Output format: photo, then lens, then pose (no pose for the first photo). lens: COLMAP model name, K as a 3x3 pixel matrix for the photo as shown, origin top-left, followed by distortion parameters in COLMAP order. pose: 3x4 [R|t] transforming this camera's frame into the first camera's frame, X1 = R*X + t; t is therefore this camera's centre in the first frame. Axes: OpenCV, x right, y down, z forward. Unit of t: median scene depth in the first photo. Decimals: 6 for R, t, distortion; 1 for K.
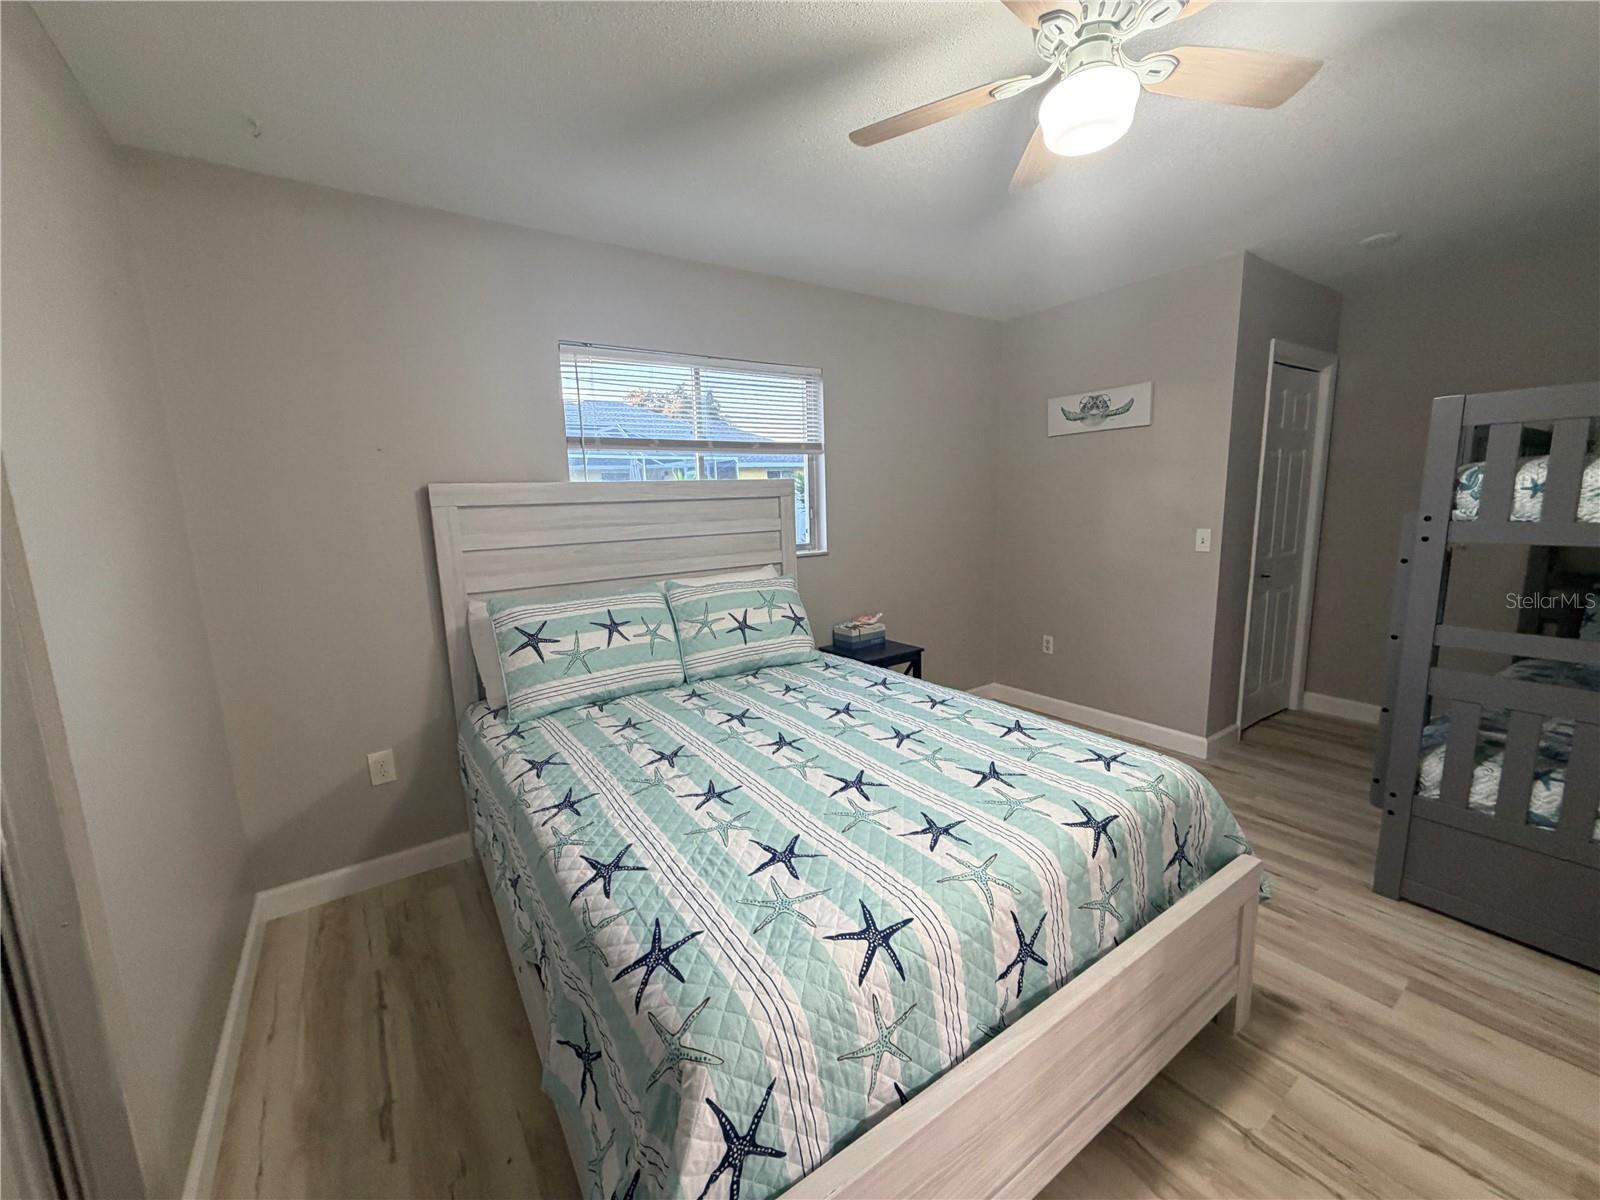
lens RADIAL K [[636.0, 0, 797.8], [0, 636.0, 598.3], [0, 0, 1]] dist [0.000903, -0.000132]
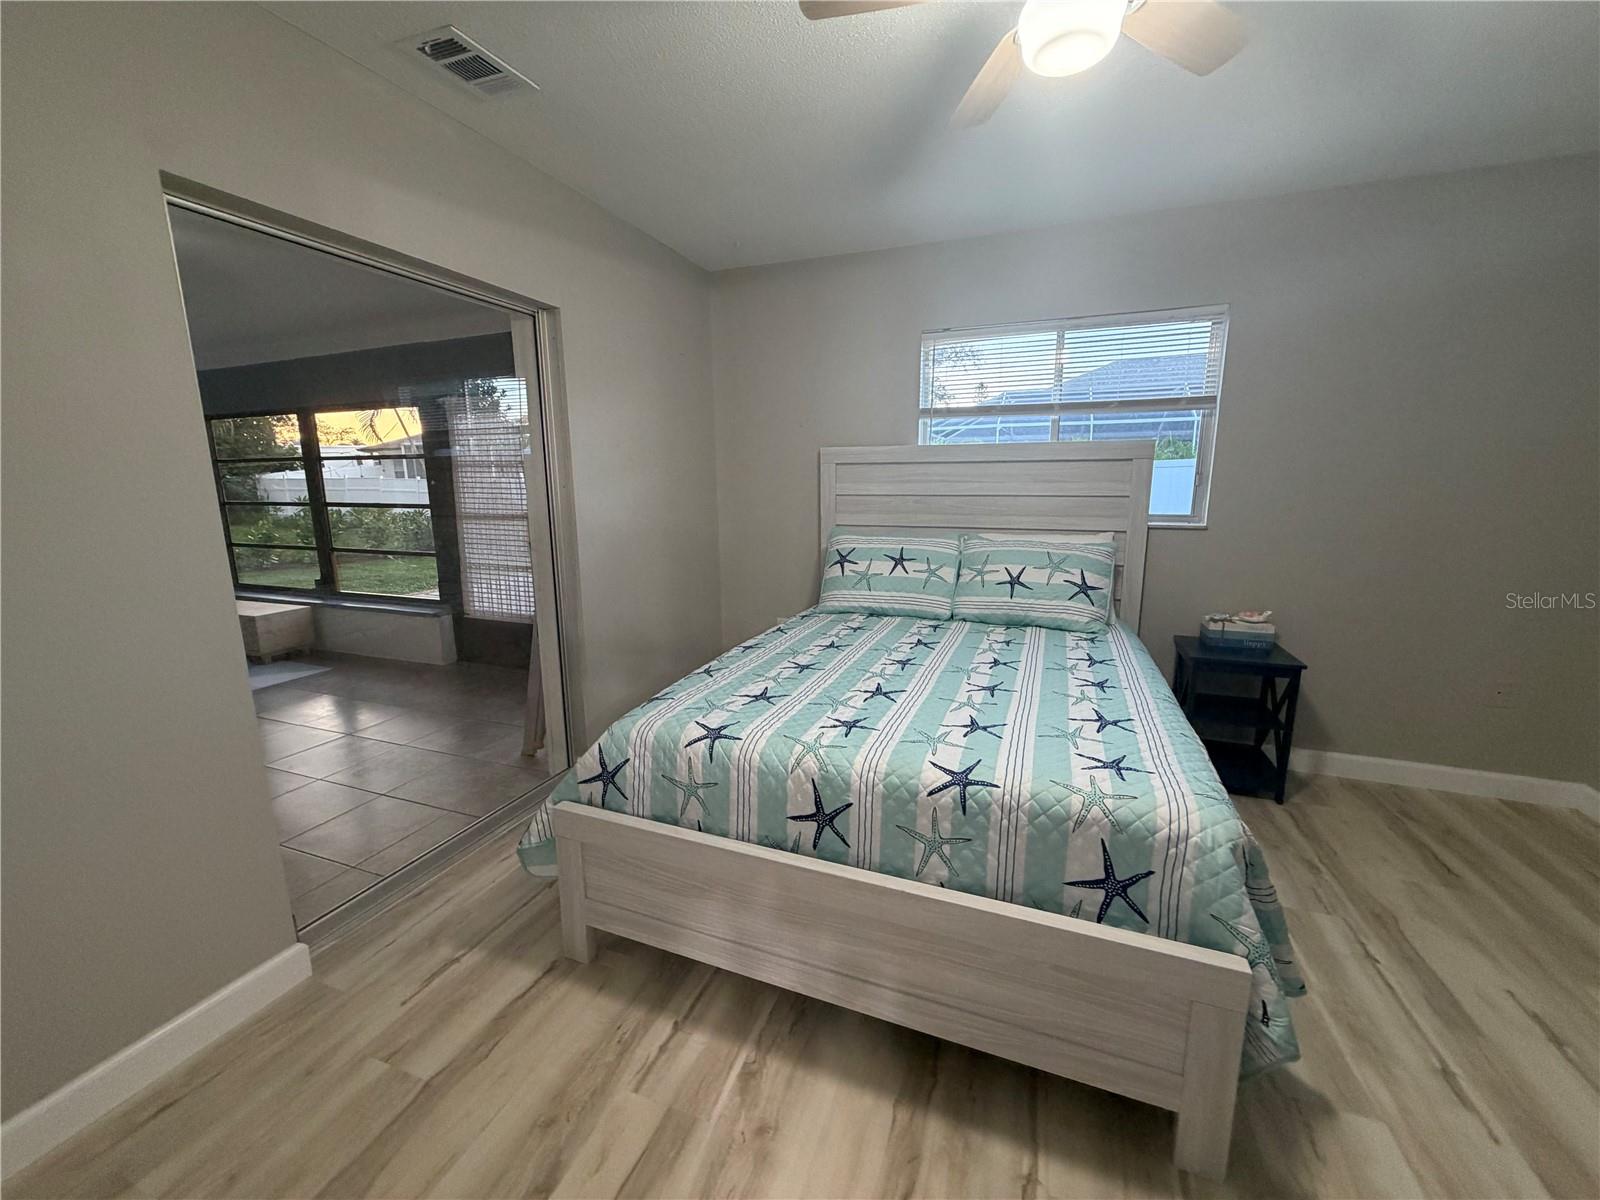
lens RADIAL K [[636.0, 0, 797.3], [0, 636.0, 597.3], [0, 0, 1]] dist [0.000903, -0.000132]
pose [[0.561508, 0.181535, -0.807313, 0.688576], [-0.142243, 0.982291, 0.121948, -0.009636], [0.815154, 0.046360, 0.577386, 0.116976]]
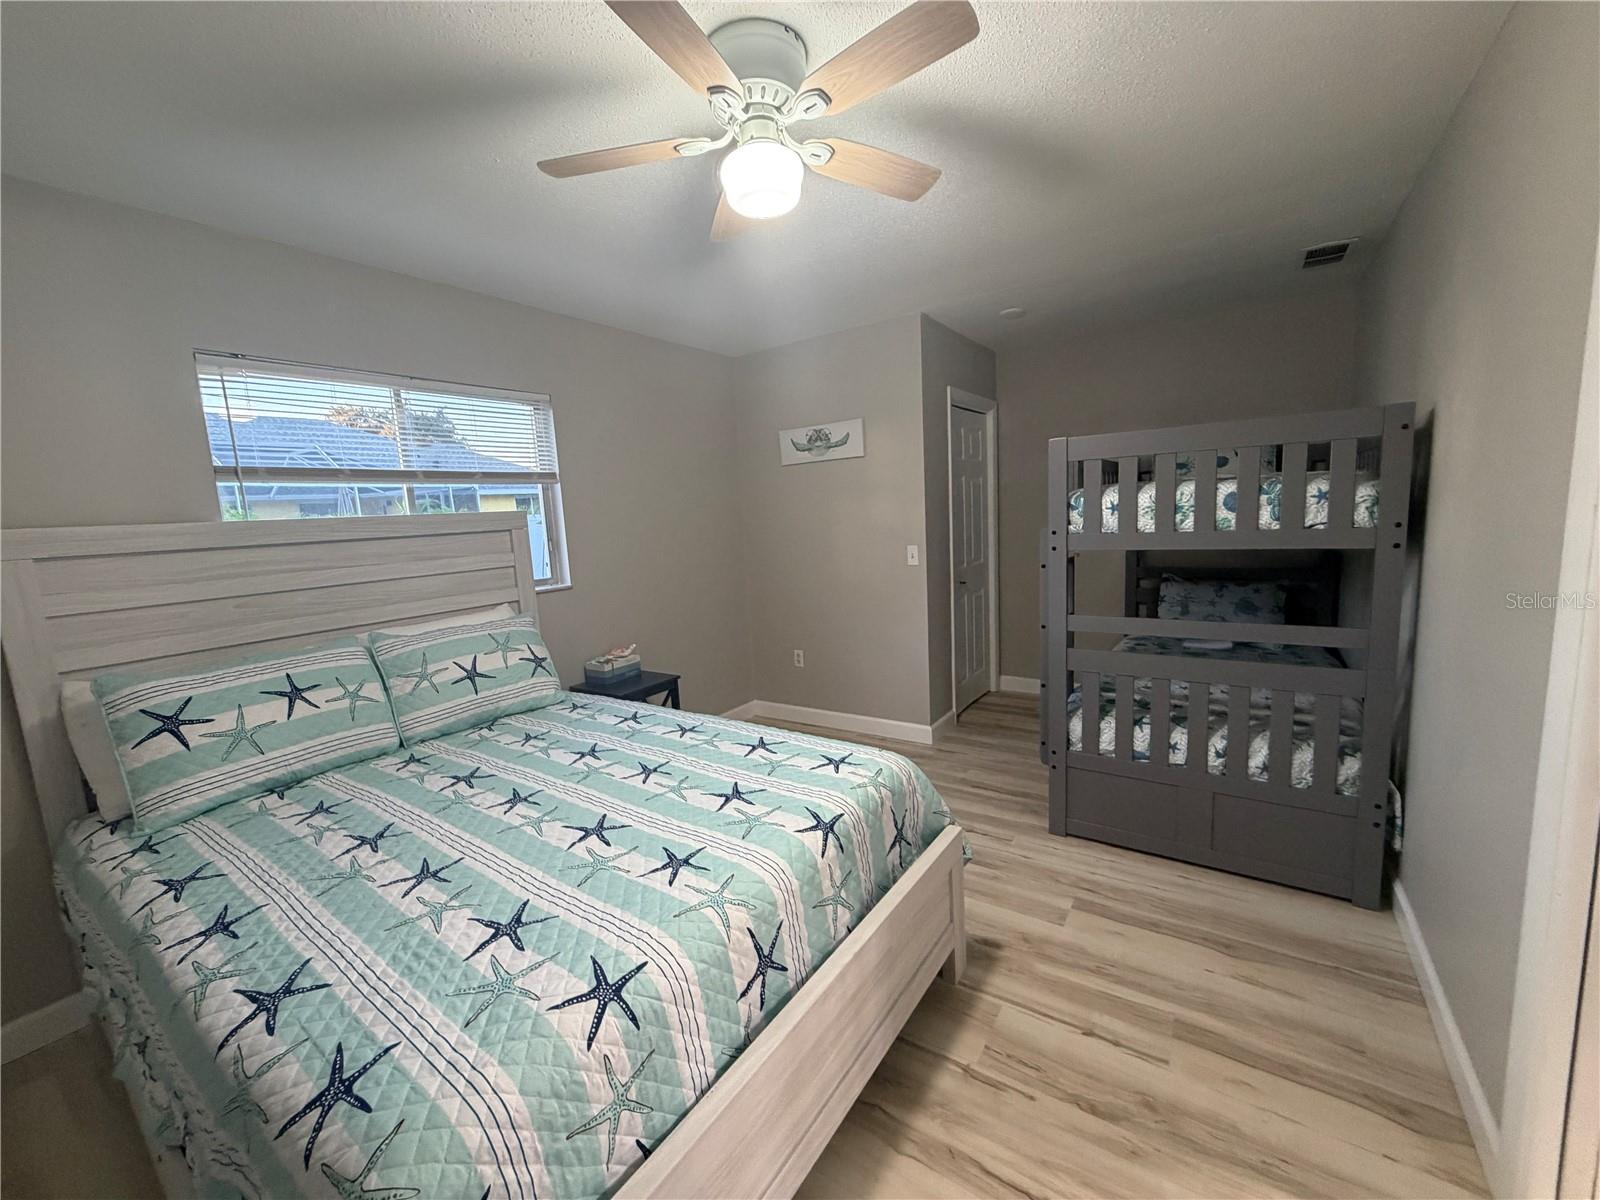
lens RADIAL K [[636.0, 0, 797.0], [0, 636.0, 598.8], [0, 0, 1]] dist [0.000903, -0.000132]
pose [[0.935173, -0.070092, 0.347187, 0.047458], [0.082784, 0.996328, -0.021840, -0.006901], [-0.344381, 0.049165, 0.937542, -0.013319]]
